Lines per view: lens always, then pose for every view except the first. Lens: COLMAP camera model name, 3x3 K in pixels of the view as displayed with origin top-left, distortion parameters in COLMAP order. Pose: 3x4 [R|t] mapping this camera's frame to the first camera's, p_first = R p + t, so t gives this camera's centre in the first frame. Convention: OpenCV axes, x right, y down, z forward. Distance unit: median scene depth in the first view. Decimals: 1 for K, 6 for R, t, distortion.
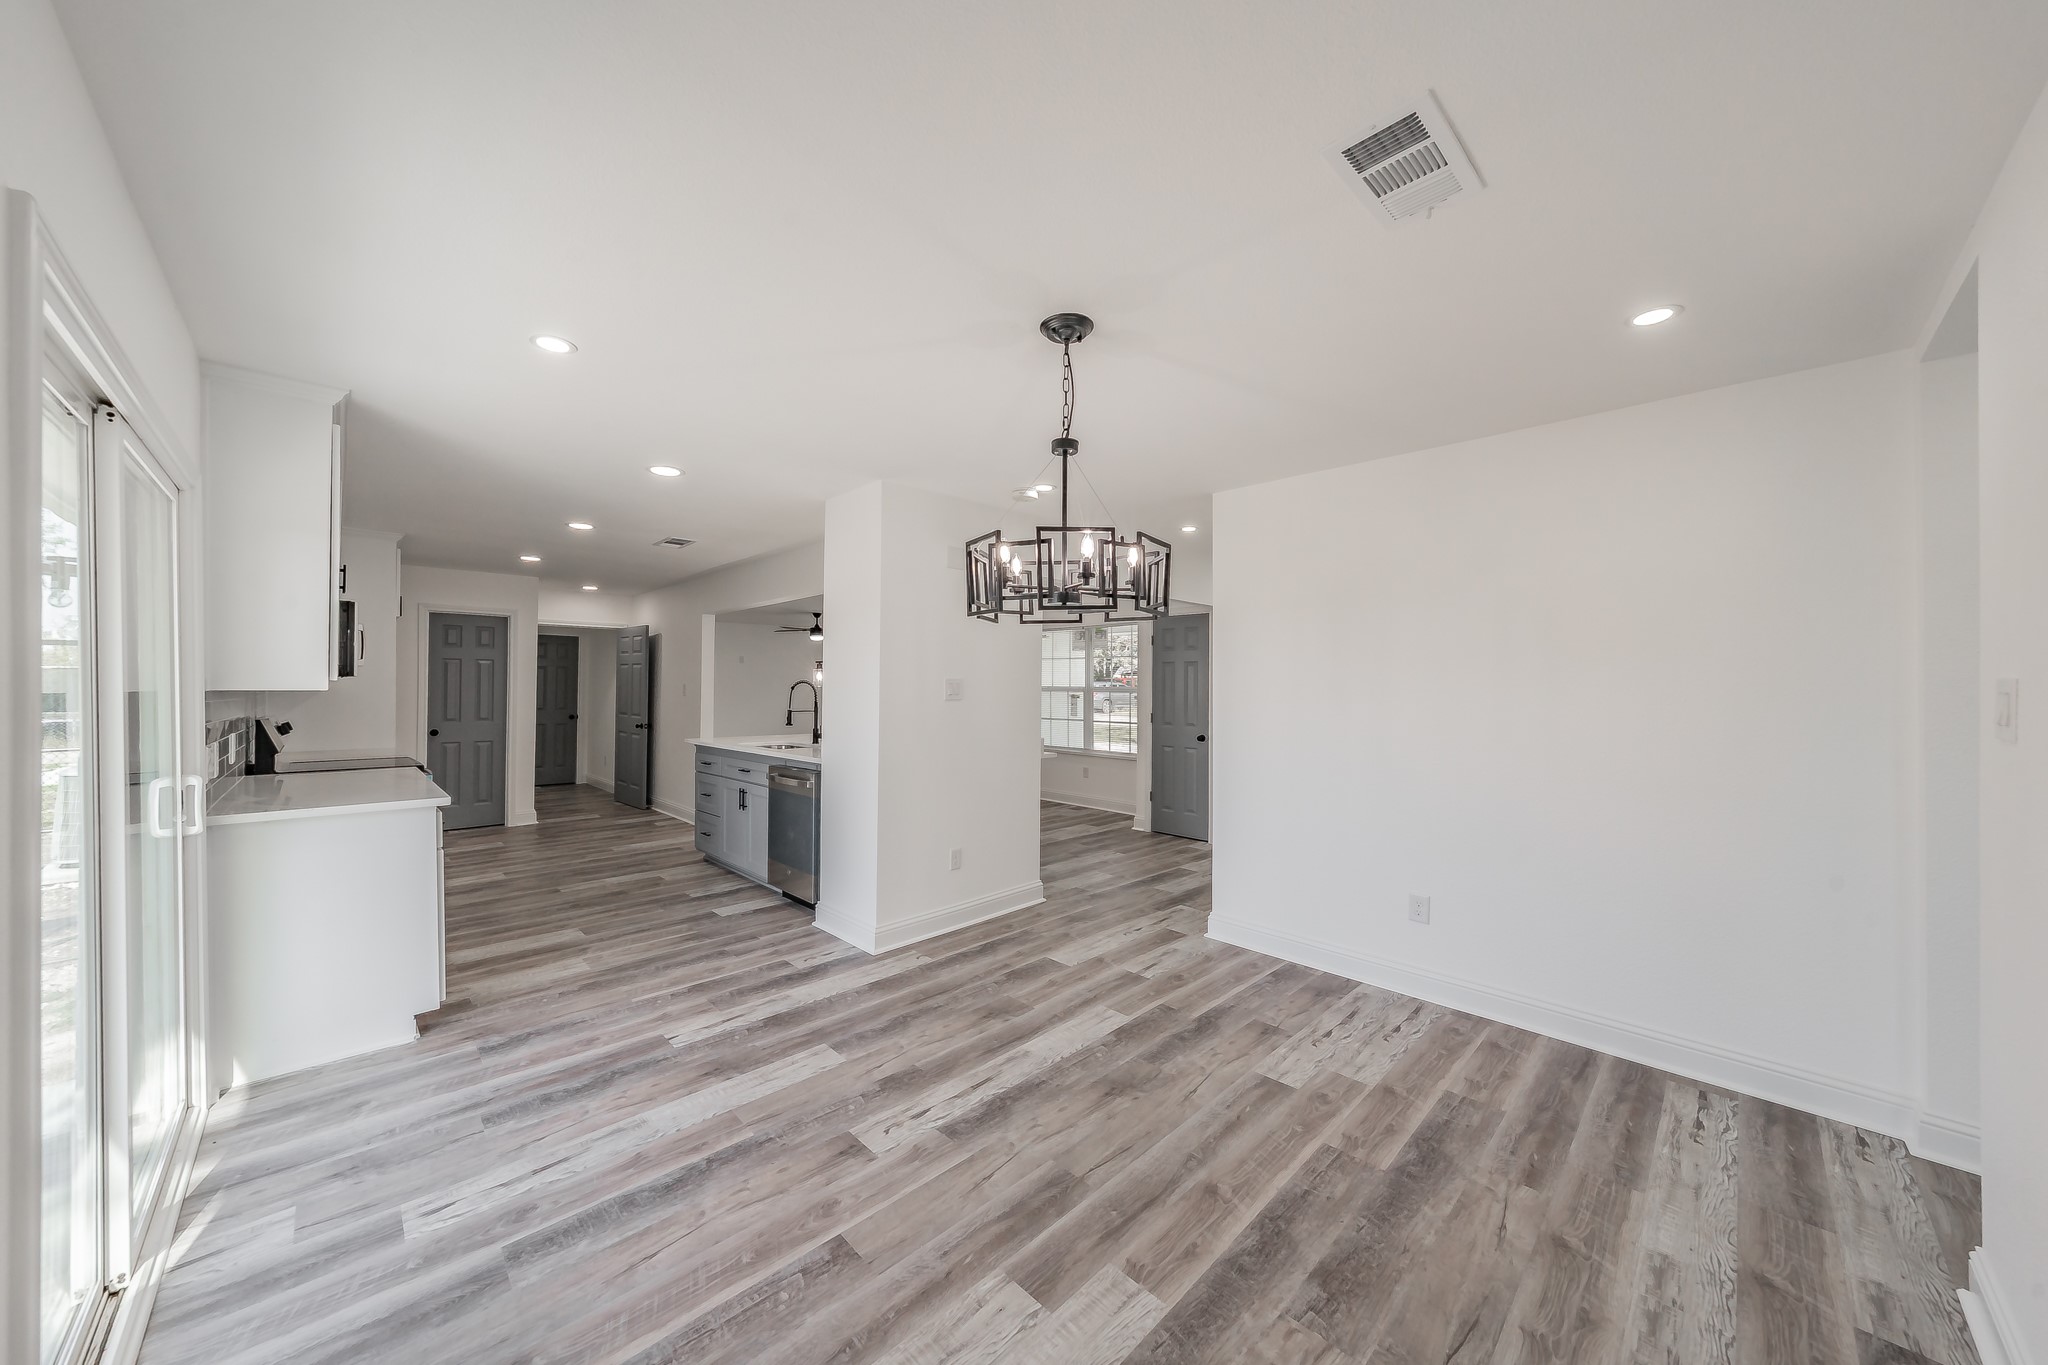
lens RADIAL K [[701.4, 0, 1012.8], [0, 701.4, 675.8], [0, 0, 1]] dist [-0.000576, 0.000002]
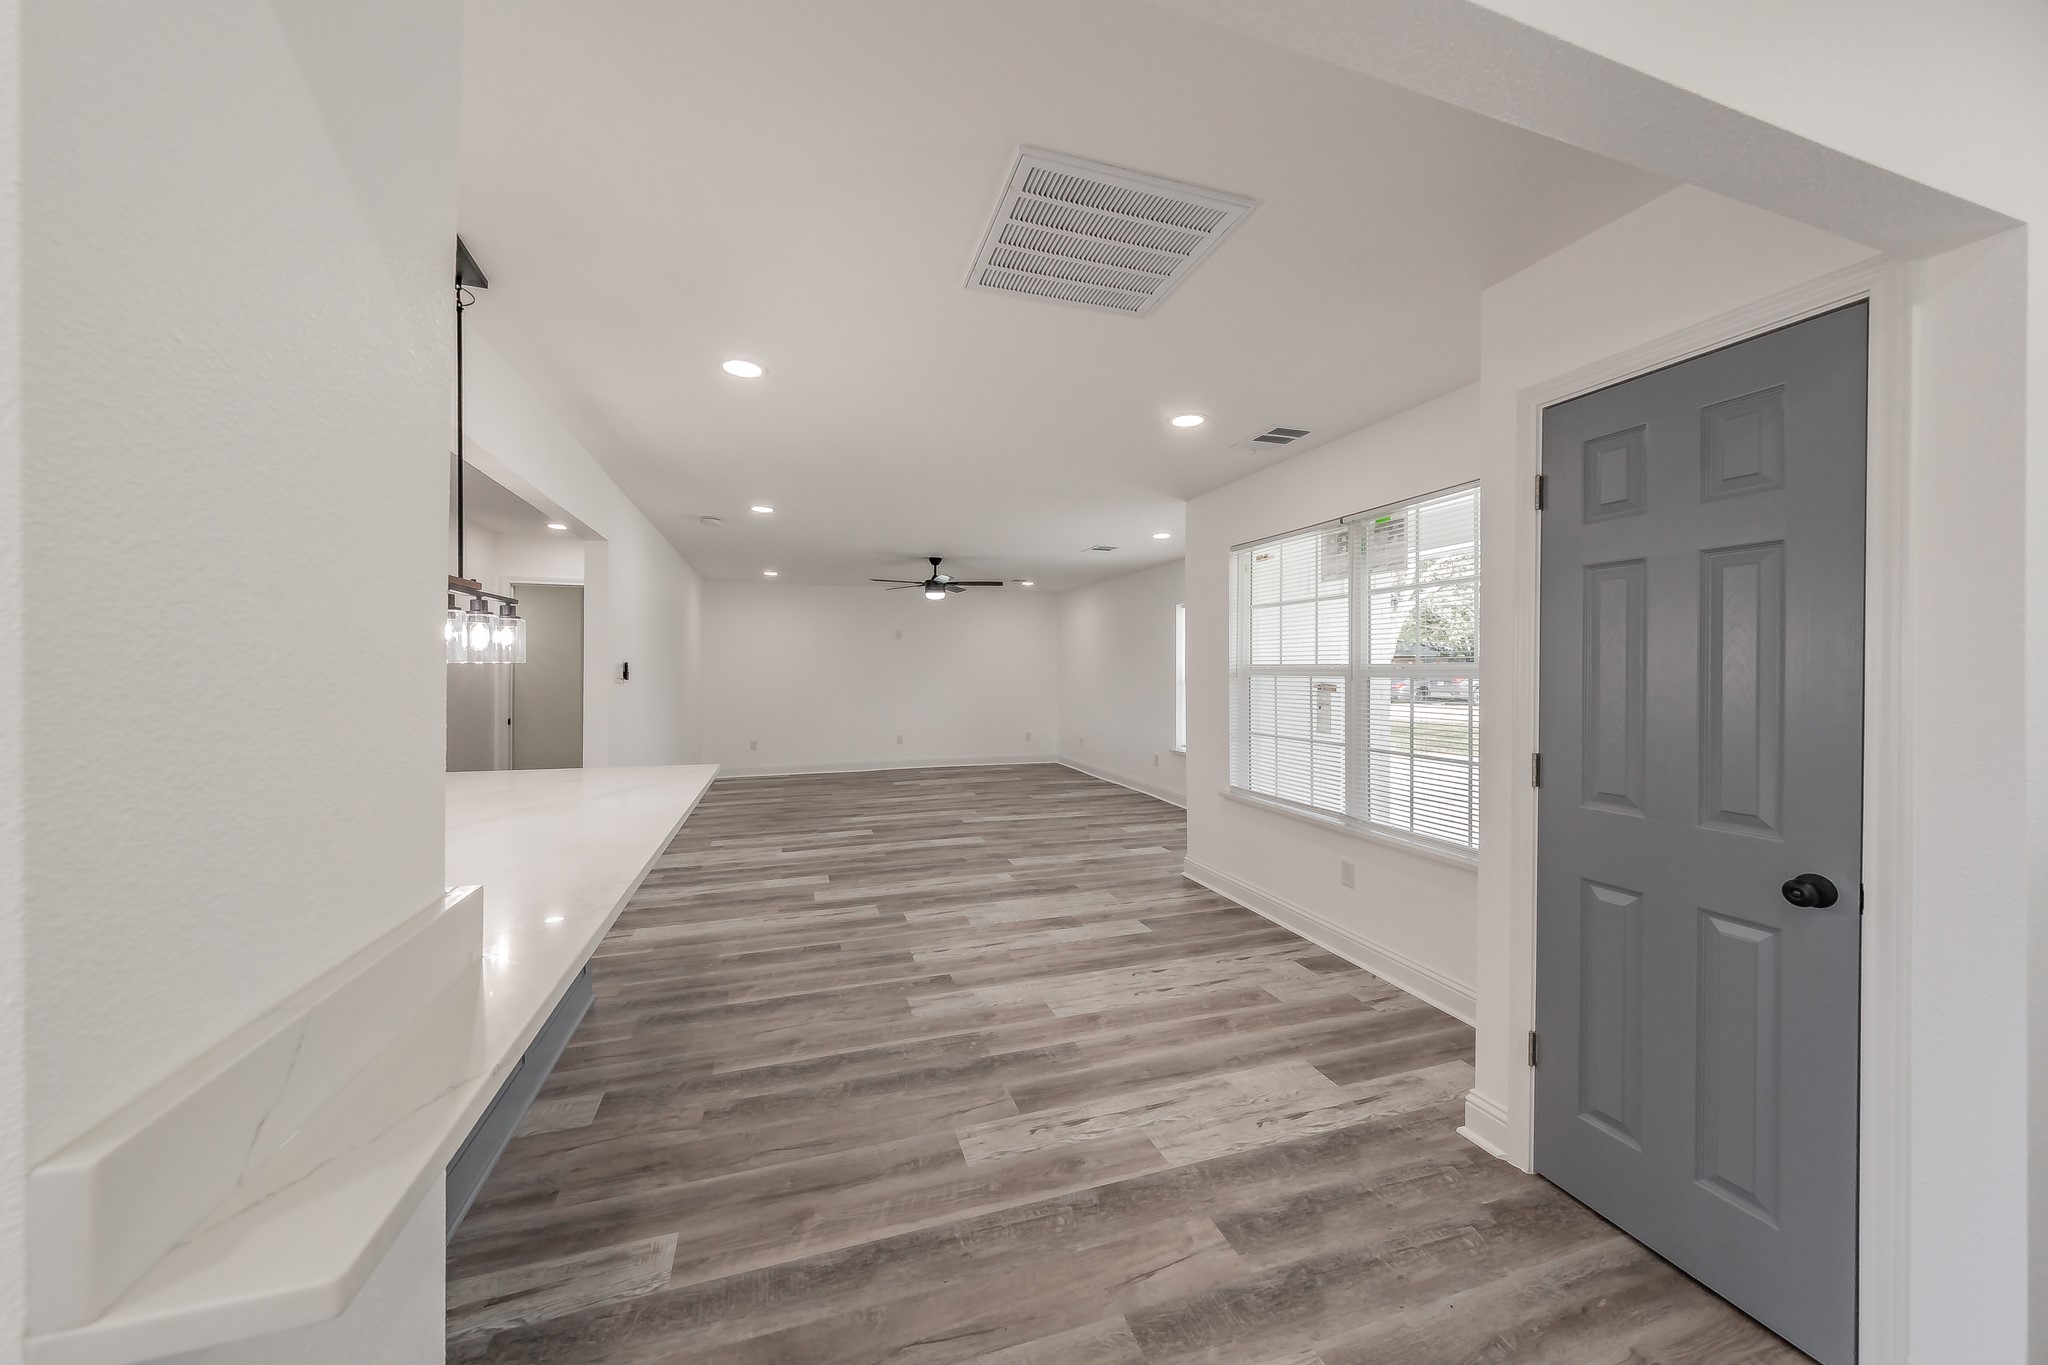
lens RADIAL K [[701.4, 0, 1012.8], [0, 701.4, 675.8], [0, 0, 1]] dist [-0.000576, 0.000002]
pose [[0.893166, -0.000084, -0.449728, 0.143039], [0.010766, 0.999717, 0.021196, 0.014392], [0.449599, -0.023773, 0.892914, 0.684251]]
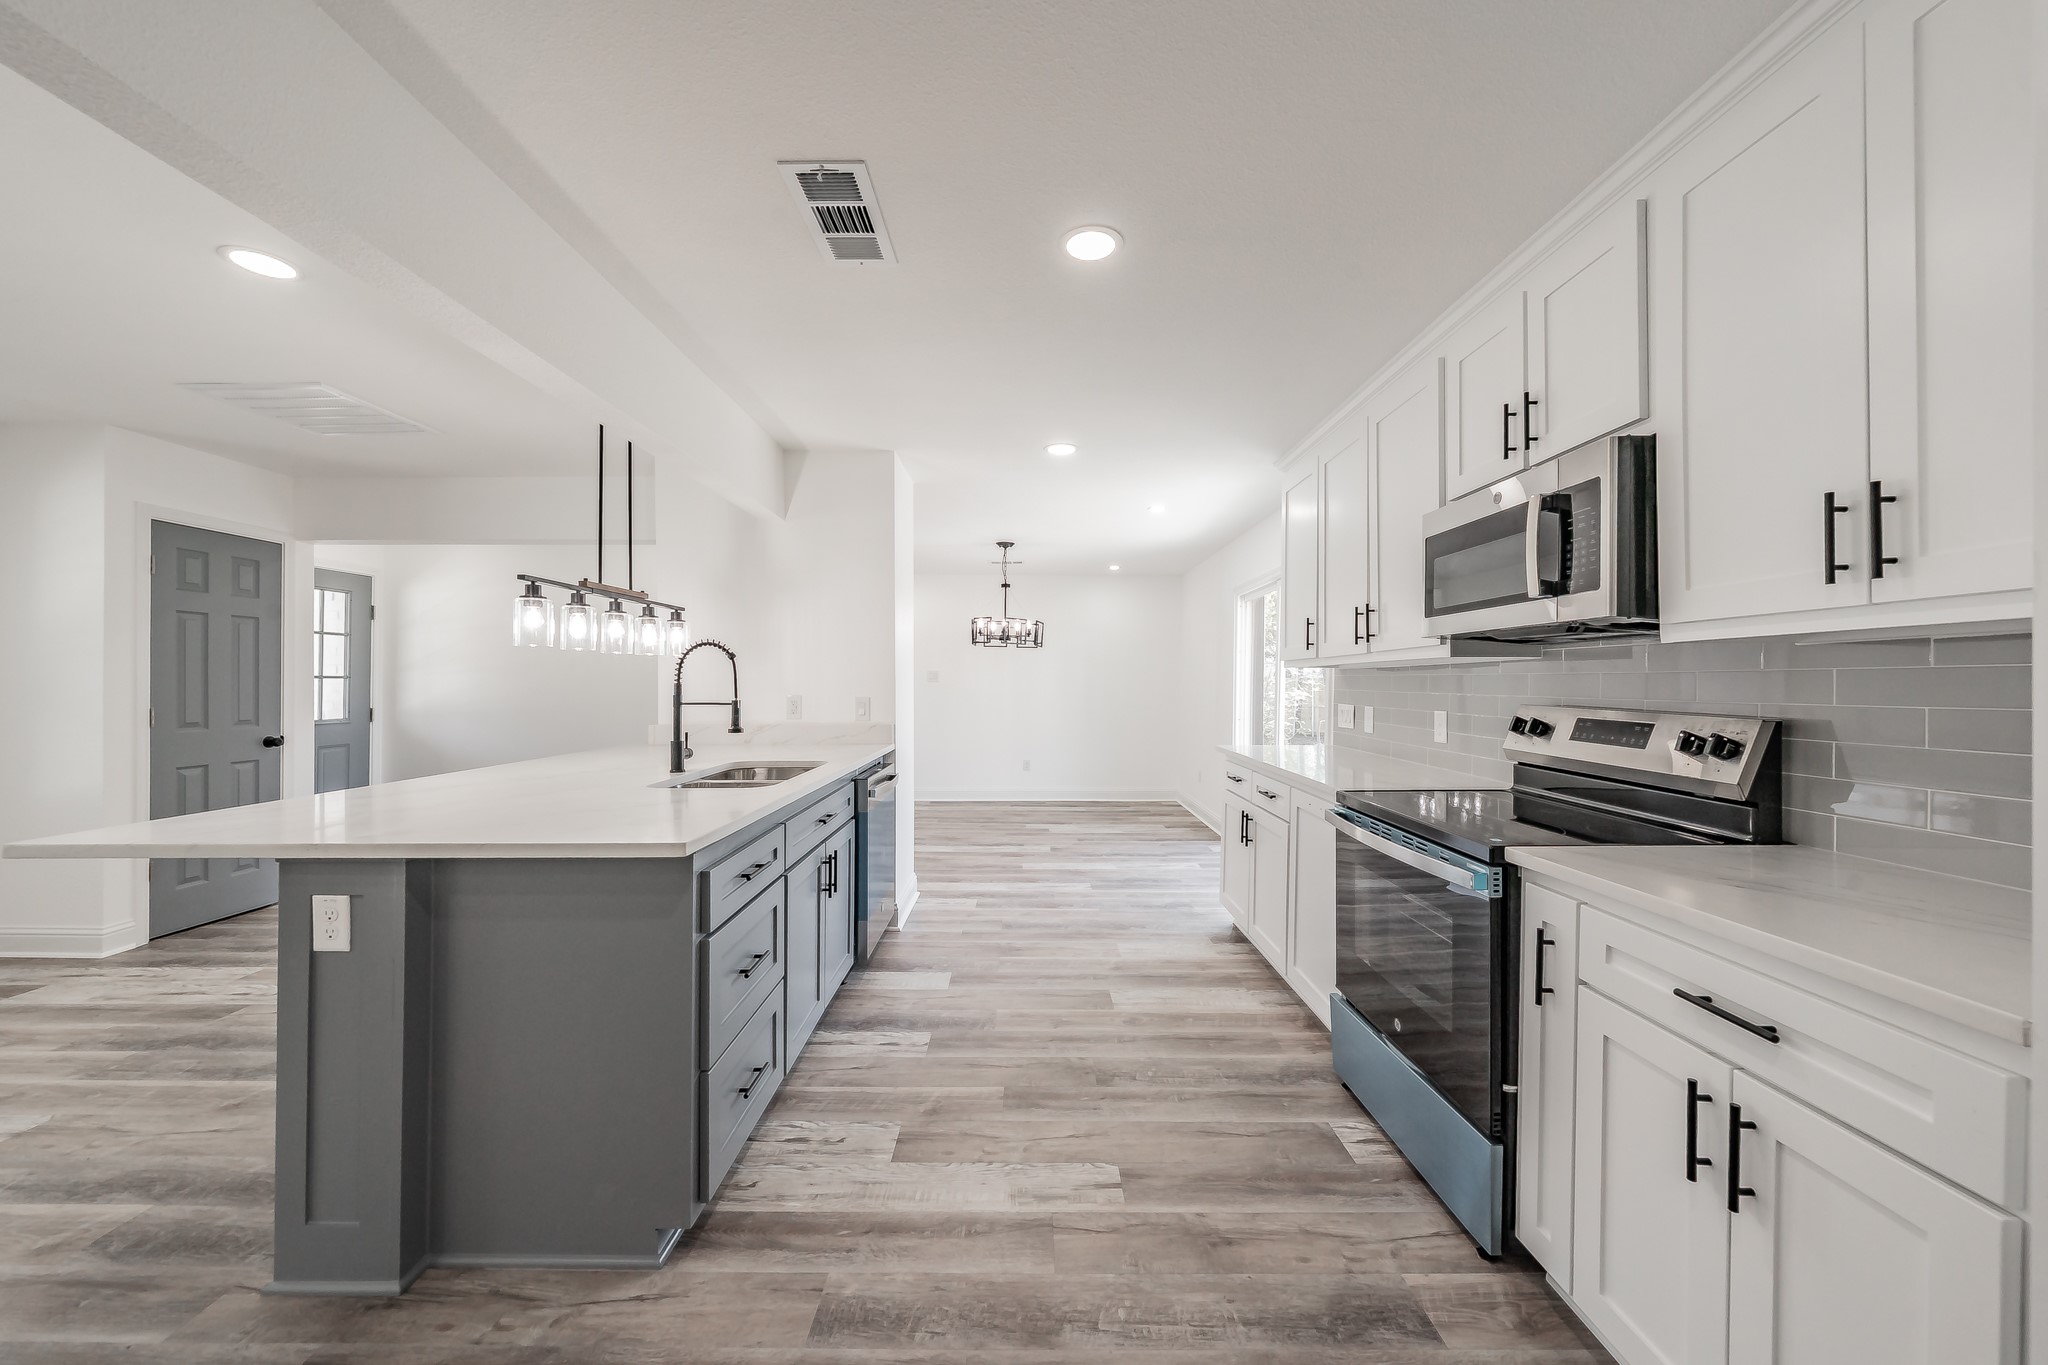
lens RADIAL K [[701.4, 0, 1012.8], [0, 701.4, 675.8], [0, 0, 1]] dist [-0.000576, 0.000002]
pose [[-0.703871, -0.001052, 0.710327, -0.633832], [-0.019786, 0.999640, -0.018125, 0.027566], [-0.710052, -0.026812, -0.703638, 0.954517]]
